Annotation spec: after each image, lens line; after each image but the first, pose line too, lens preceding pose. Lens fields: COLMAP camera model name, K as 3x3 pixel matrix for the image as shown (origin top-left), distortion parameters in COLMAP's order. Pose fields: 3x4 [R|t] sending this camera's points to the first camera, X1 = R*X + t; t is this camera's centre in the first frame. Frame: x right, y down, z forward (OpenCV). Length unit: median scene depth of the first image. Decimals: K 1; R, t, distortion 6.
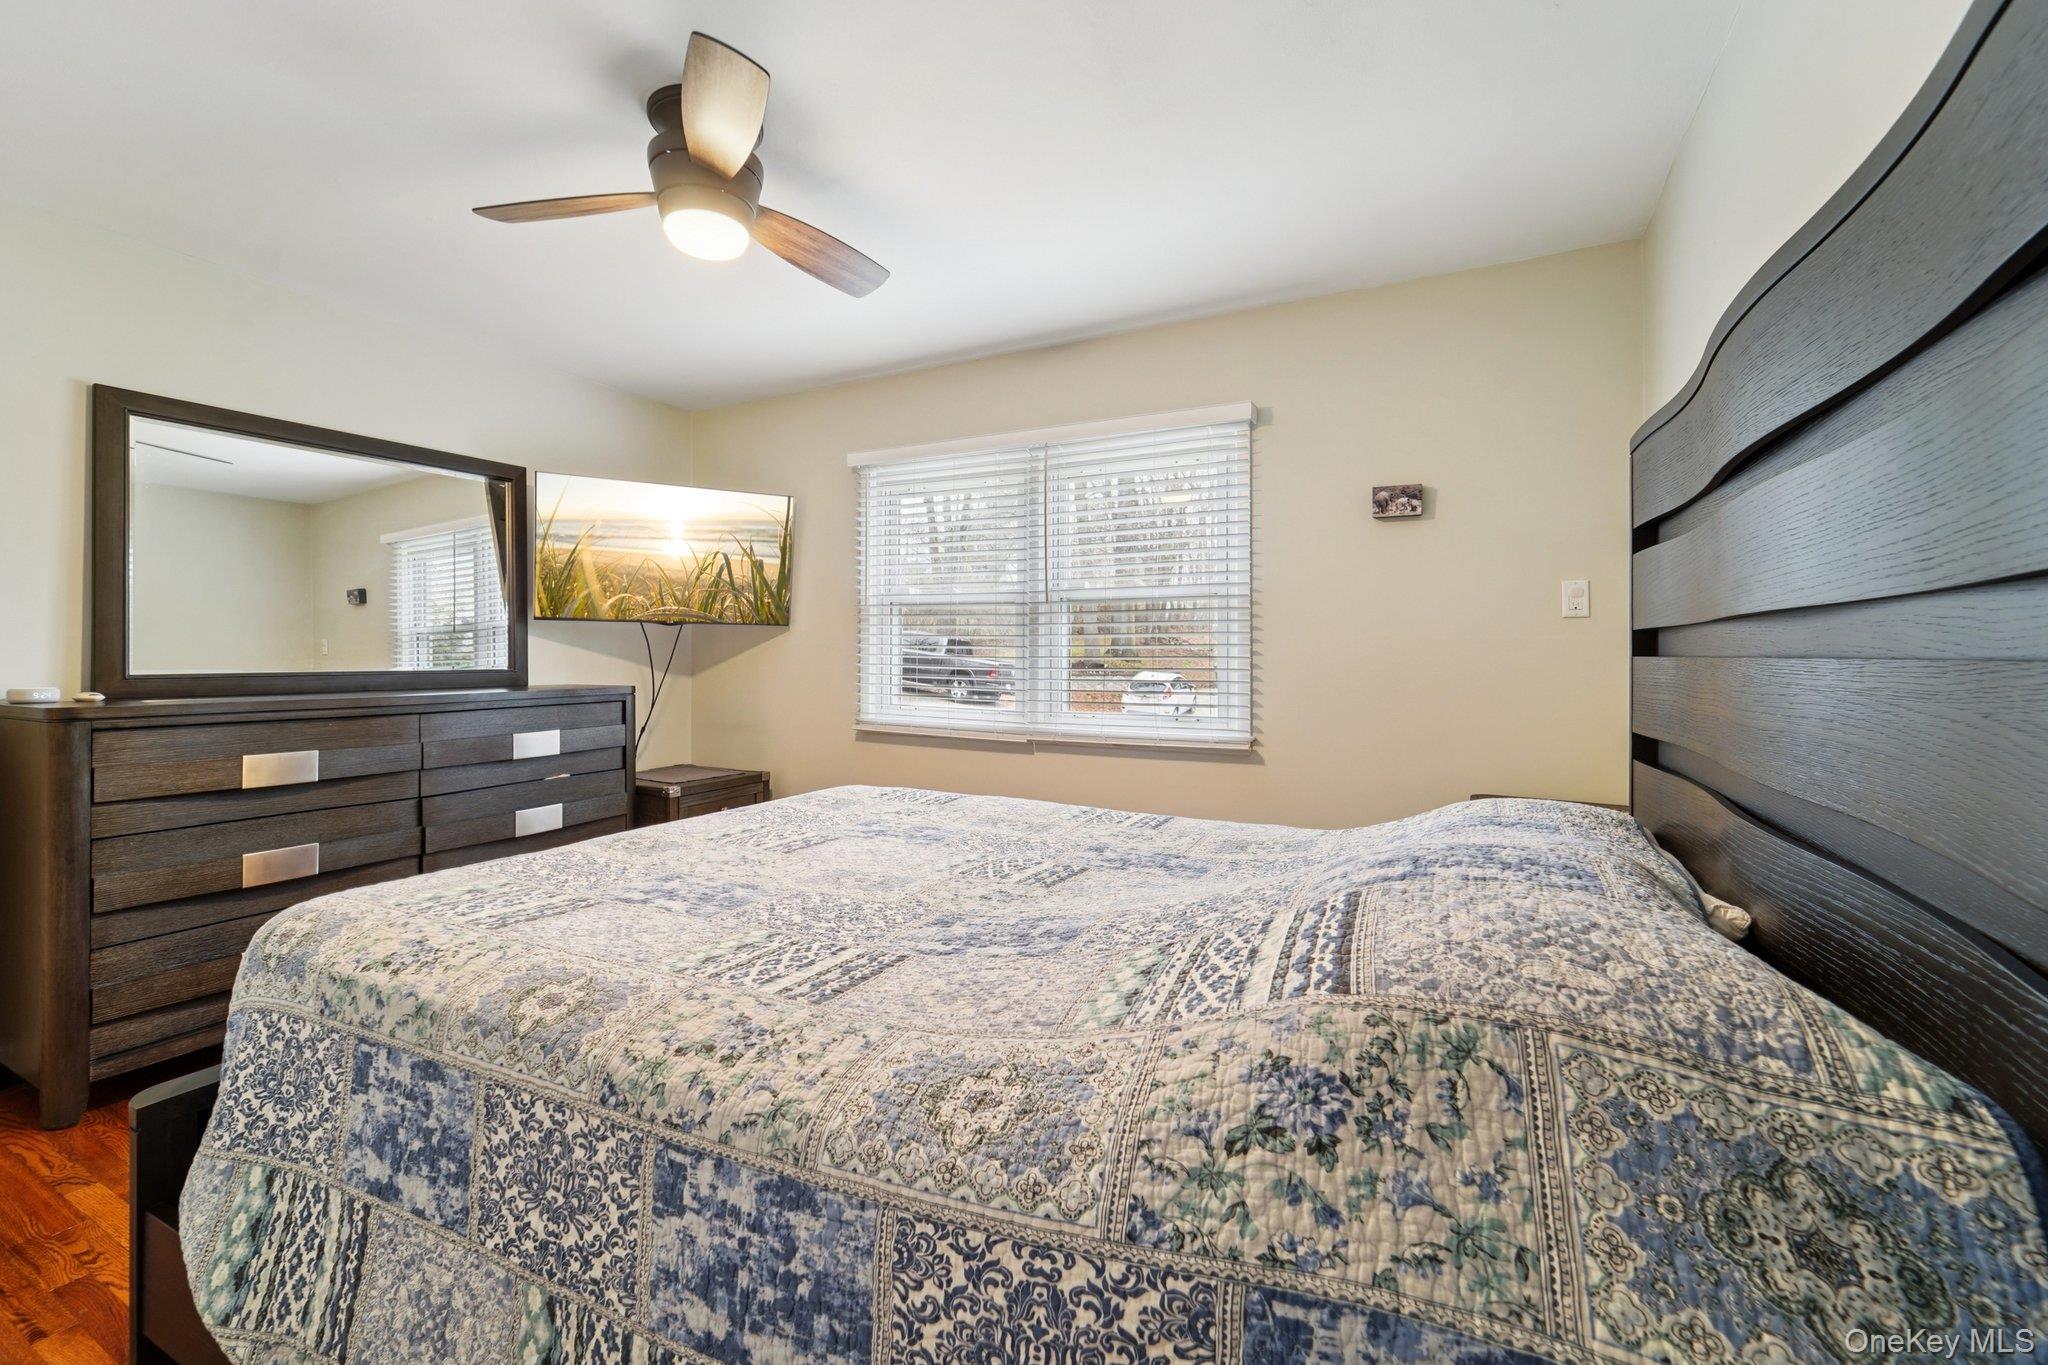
lens RADIAL K [[845.9, 0, 1024.6], [0, 845.9, 647.5], [0, 0, 1]] dist [-0.023221, -0.000117]
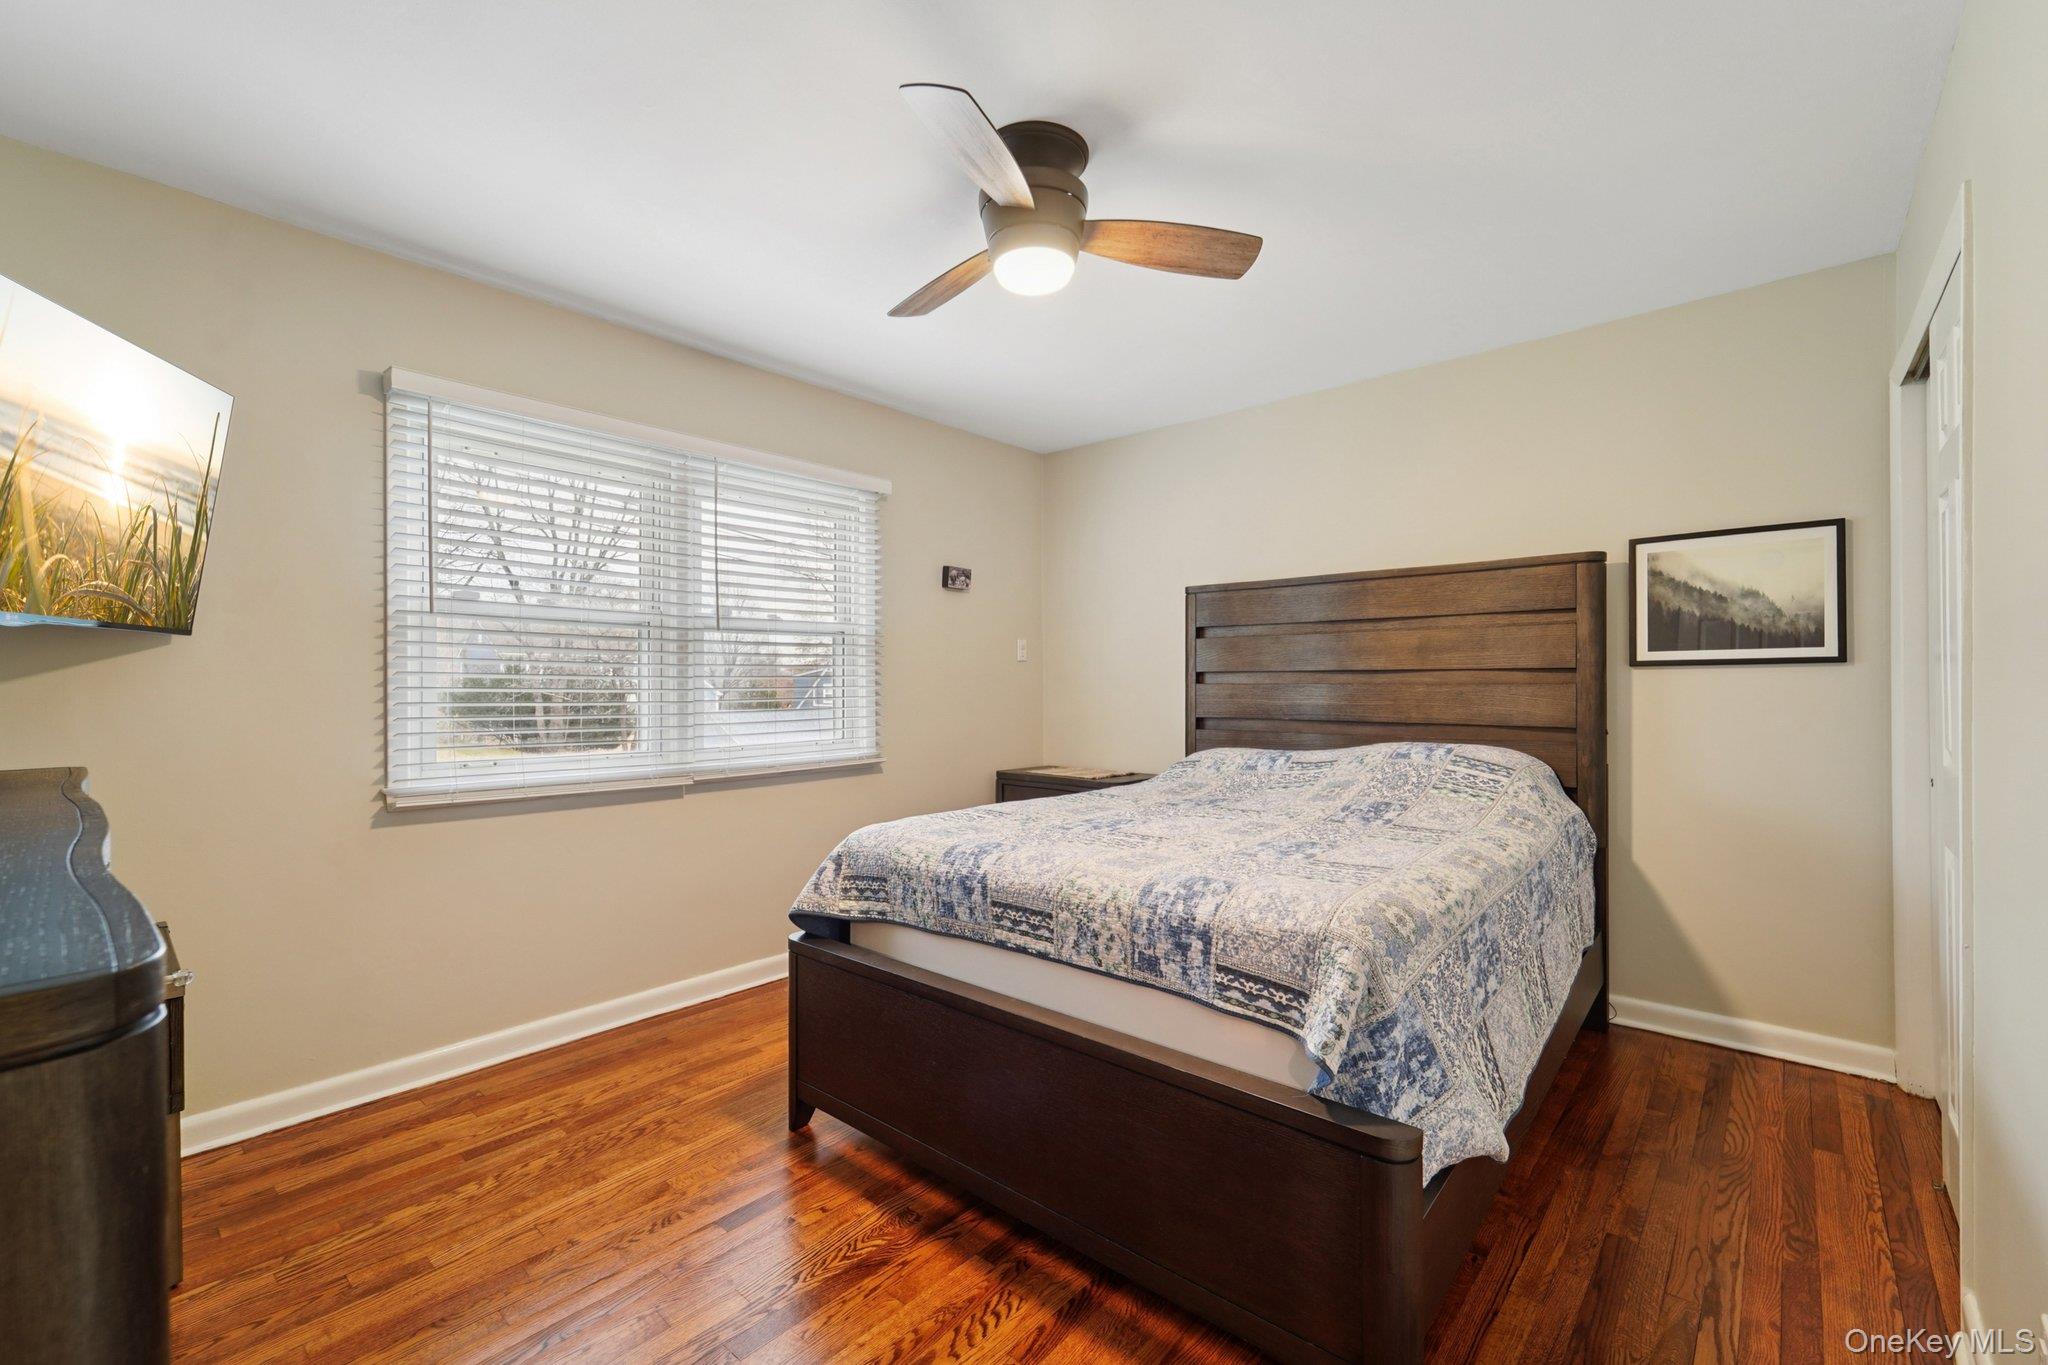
lens RADIAL K [[861.7, 0, 1016.4], [0, 861.7, 681.1], [0, 0, 1]] dist [0.006538, -0.003584]
pose [[0.232589, -0.000512, 0.972575, -0.792629], [0.000252, 1.000000, 0.000466, 0.004210], [-0.972575, 0.000137, 0.232589, 0.440302]]
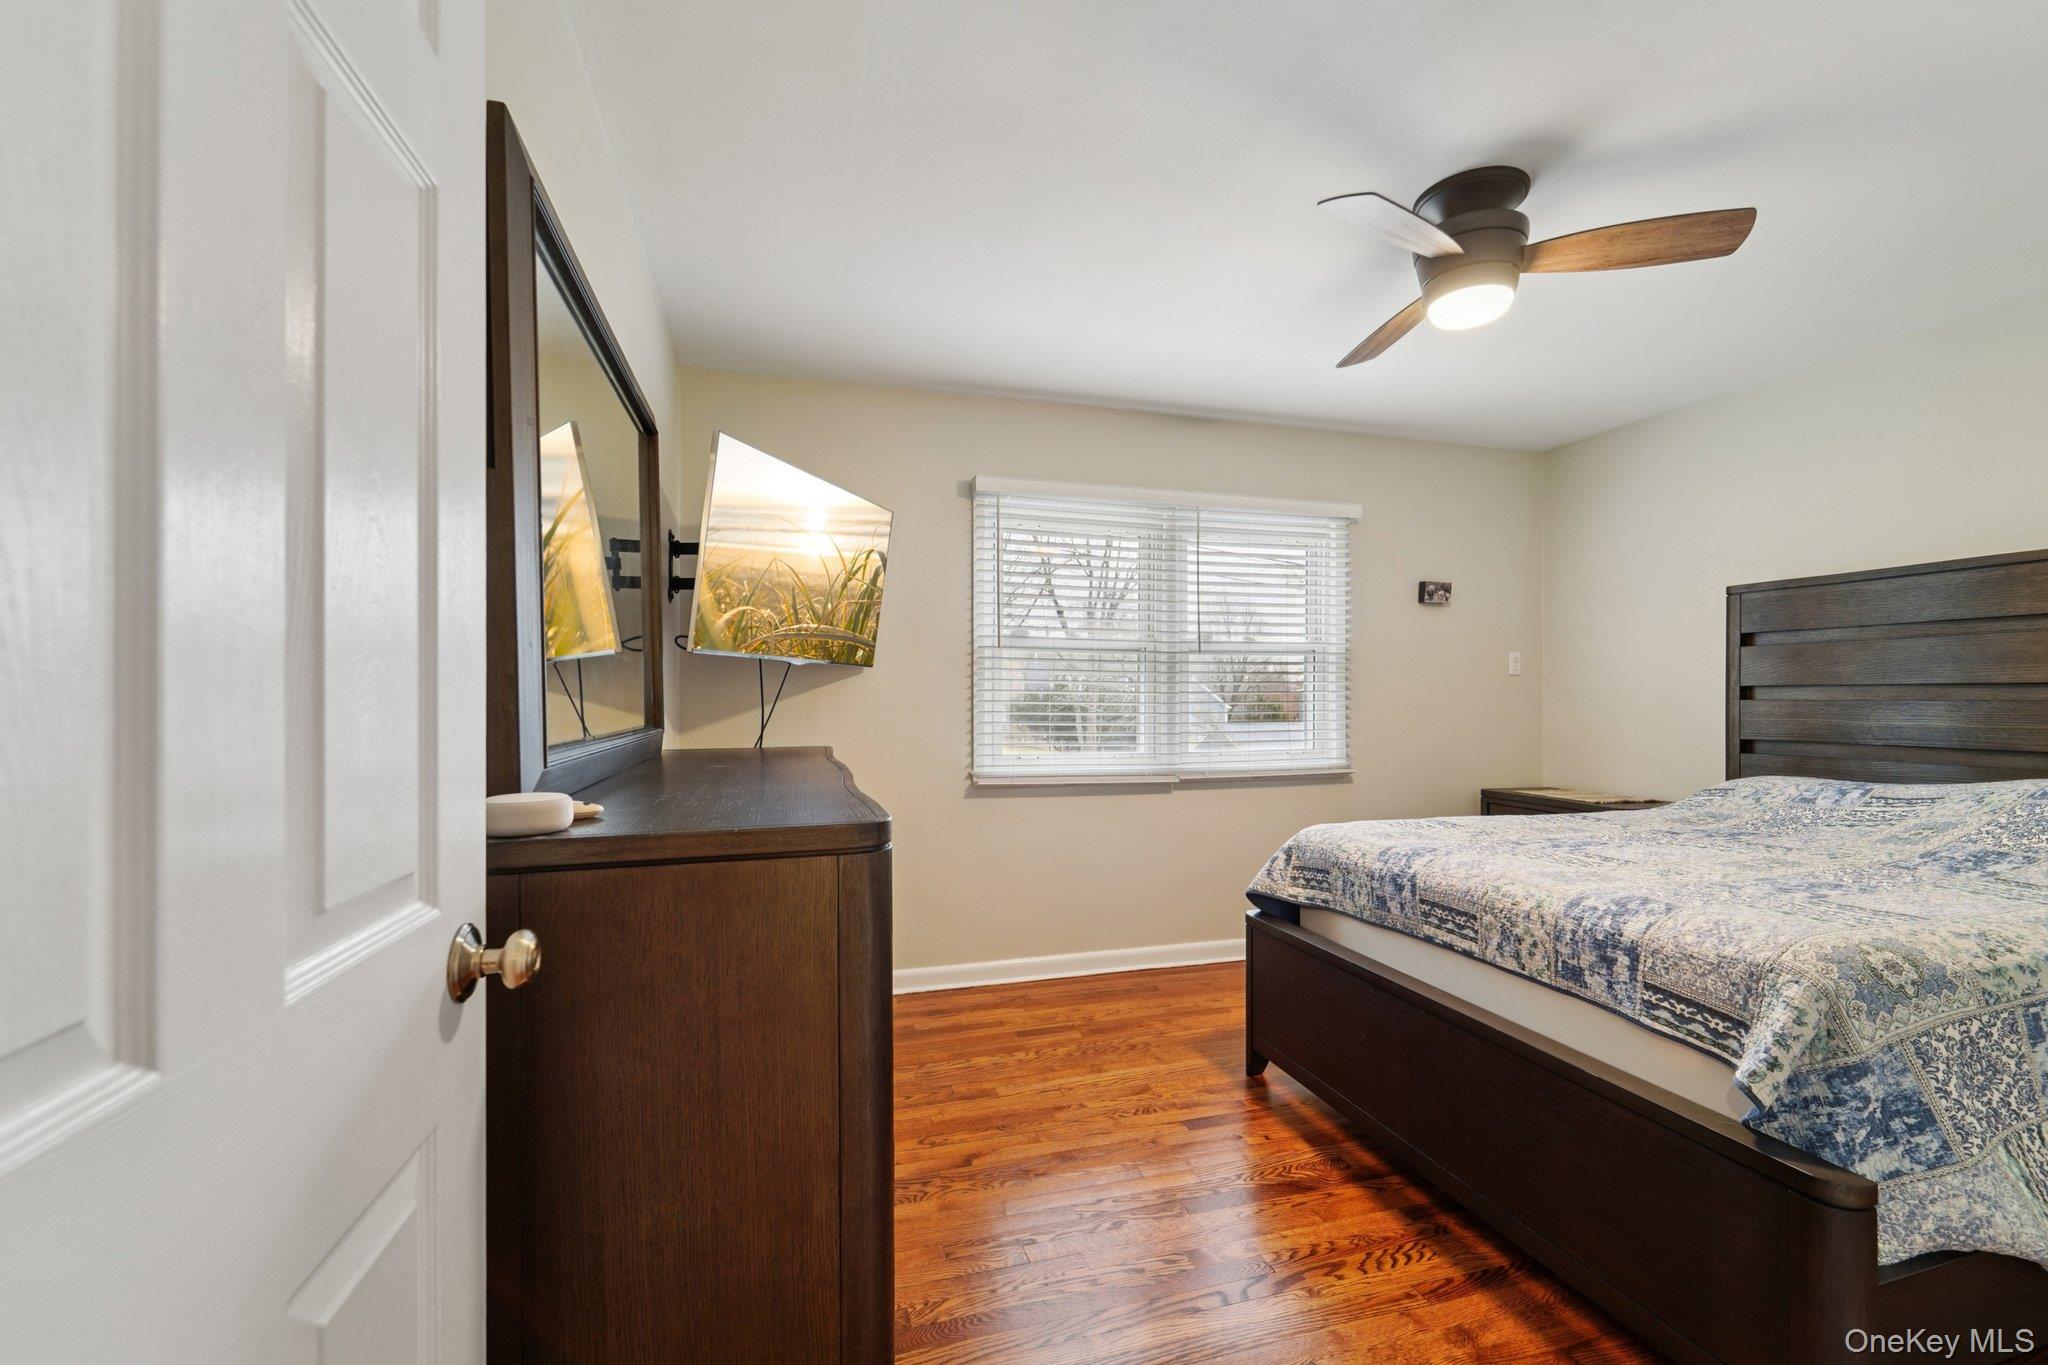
lens RADIAL K [[831.2, 0, 1009.6], [0, 831.2, 694.0], [0, 0, 1]] dist [-0.010420, -0.007435]
pose [[0.731925, 0.000866, 0.681384, -0.859335], [-0.000478, 1.000000, -0.000758, 0.002888], [-0.681385, 0.000229, 0.731925, 0.361390]]
